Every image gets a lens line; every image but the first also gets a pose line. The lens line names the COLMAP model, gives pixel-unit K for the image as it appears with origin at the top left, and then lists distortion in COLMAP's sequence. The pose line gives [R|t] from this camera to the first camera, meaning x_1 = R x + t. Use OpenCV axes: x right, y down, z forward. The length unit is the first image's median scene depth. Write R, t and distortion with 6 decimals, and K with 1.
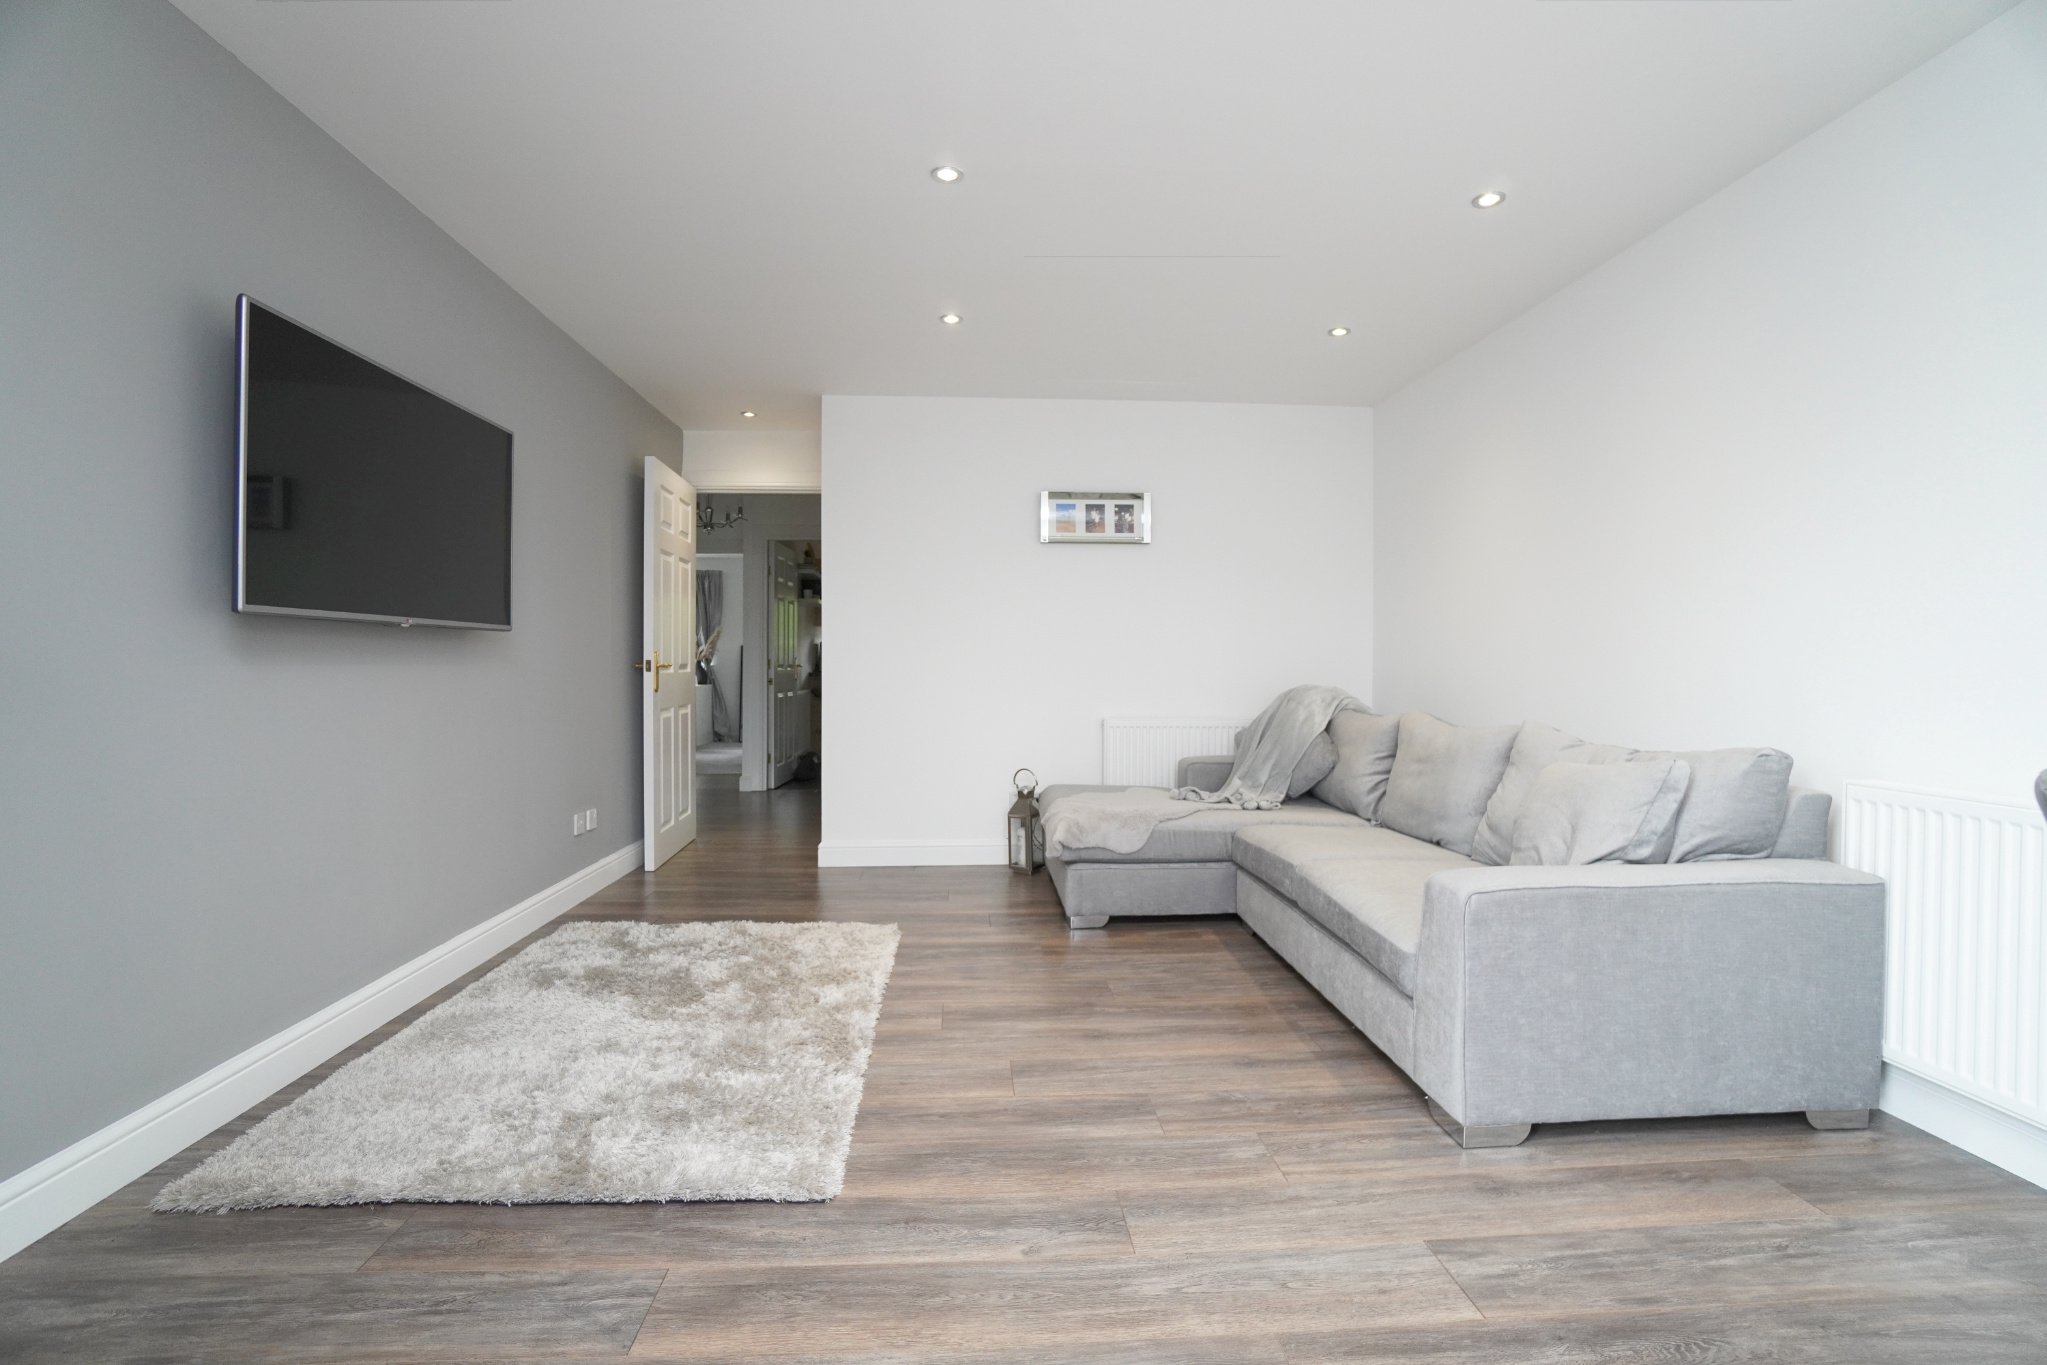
lens RADIAL K [[904.5, 0, 1027.7], [0, 904.5, 670.5], [0, 0, 1]] dist [-0.002647, -0.000111]
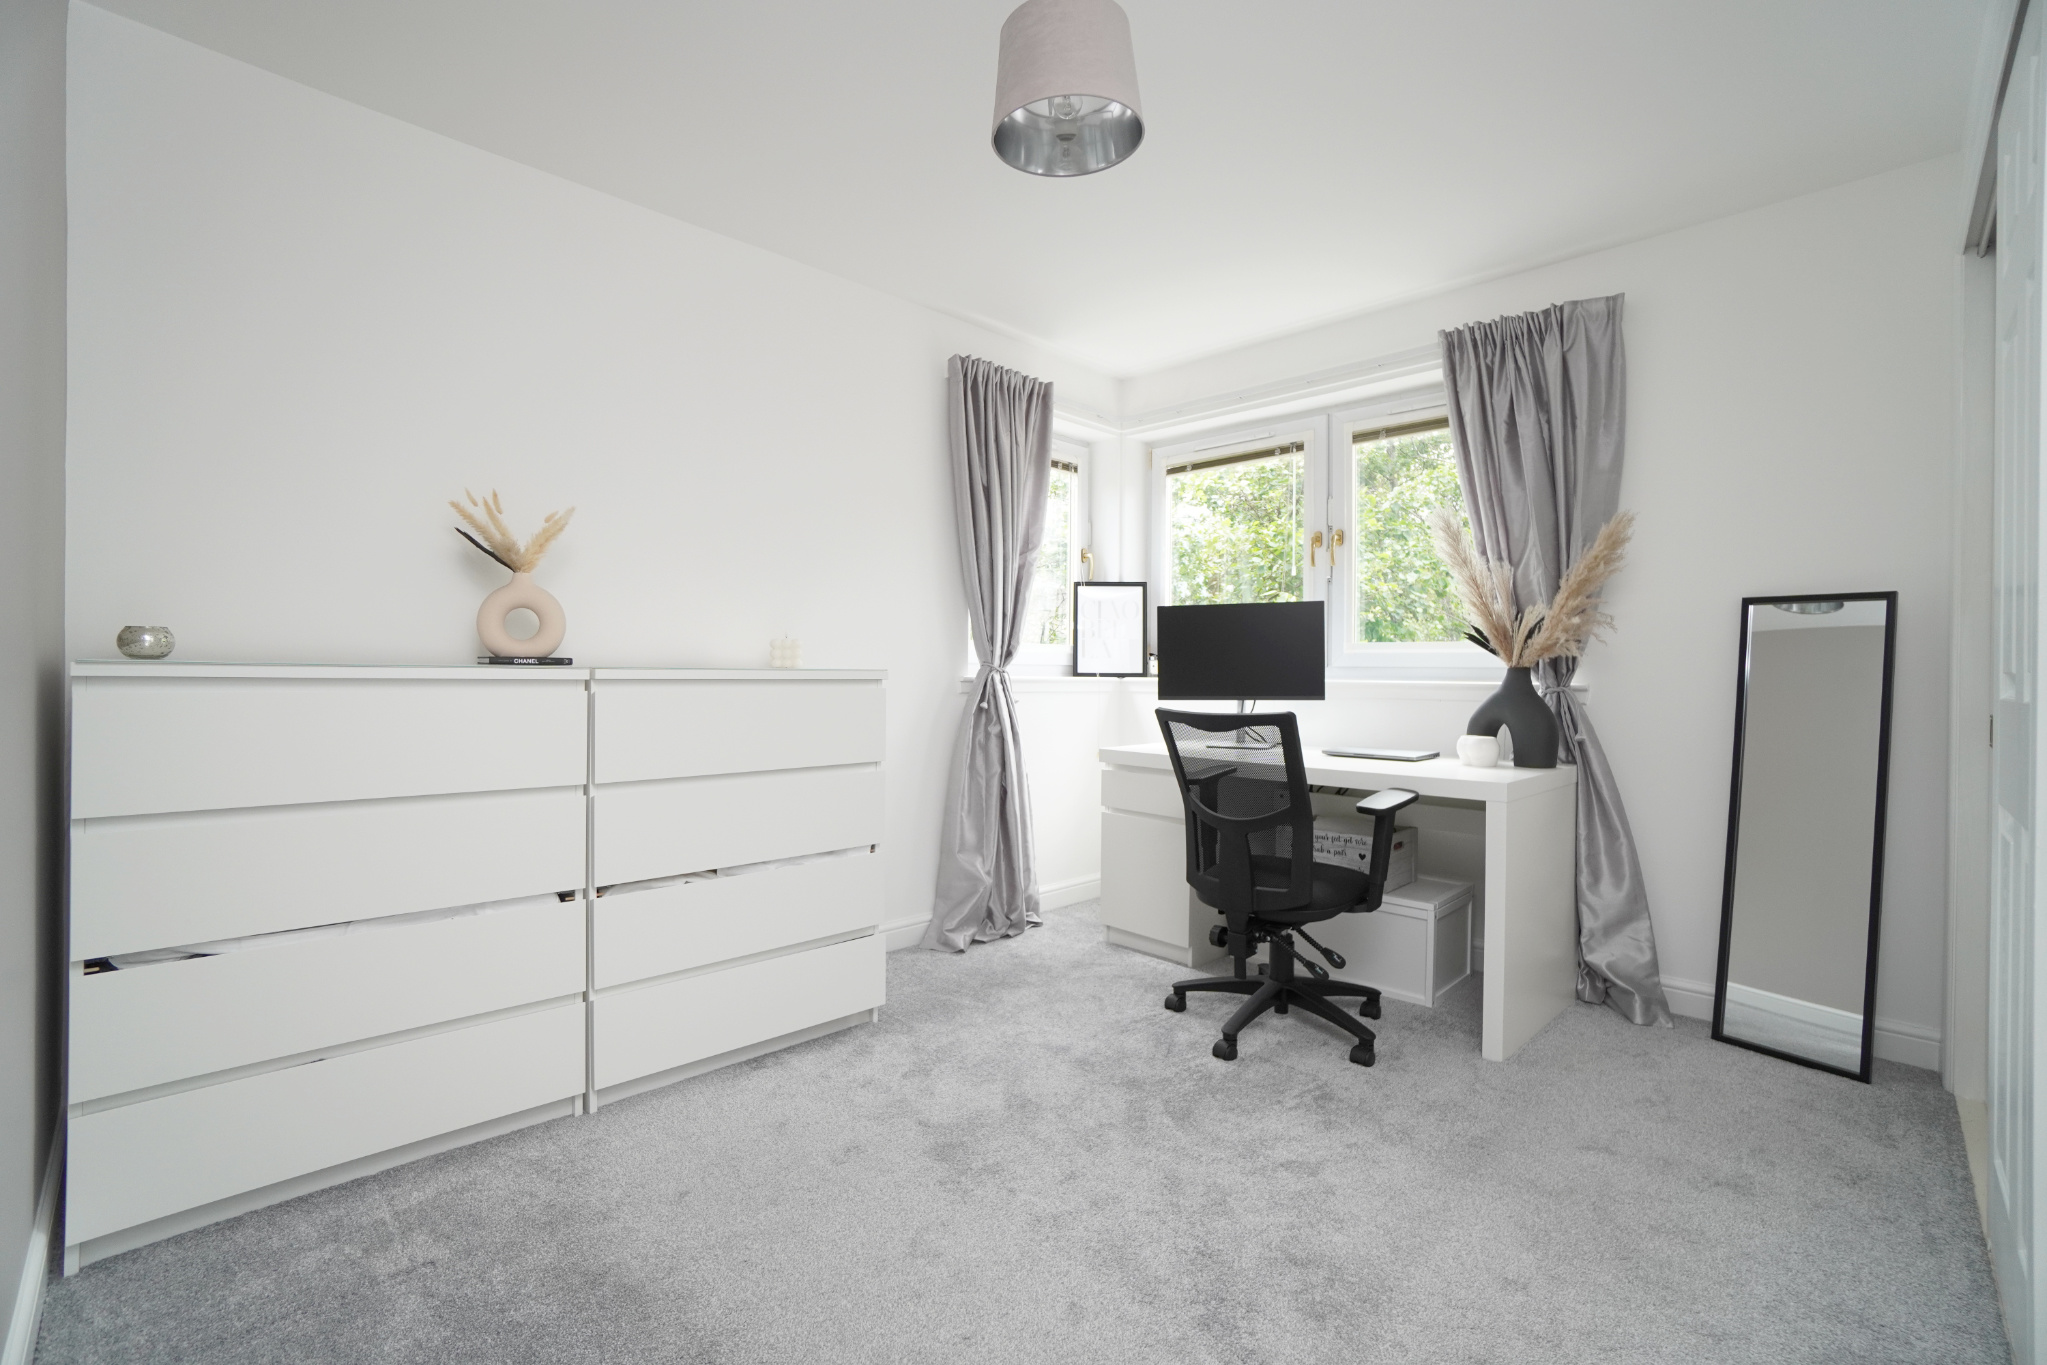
lens RADIAL K [[904.5, 0, 1026.3], [0, 904.5, 684.3], [0, 0, 1]] dist [-0.002647, -0.000111]
pose [[0.642163, -0.000555, -0.766568, -0.257279], [-0.007475, 0.999948, -0.006987, -0.003072], [0.766531, 0.010217, 0.642125, 0.728115]]
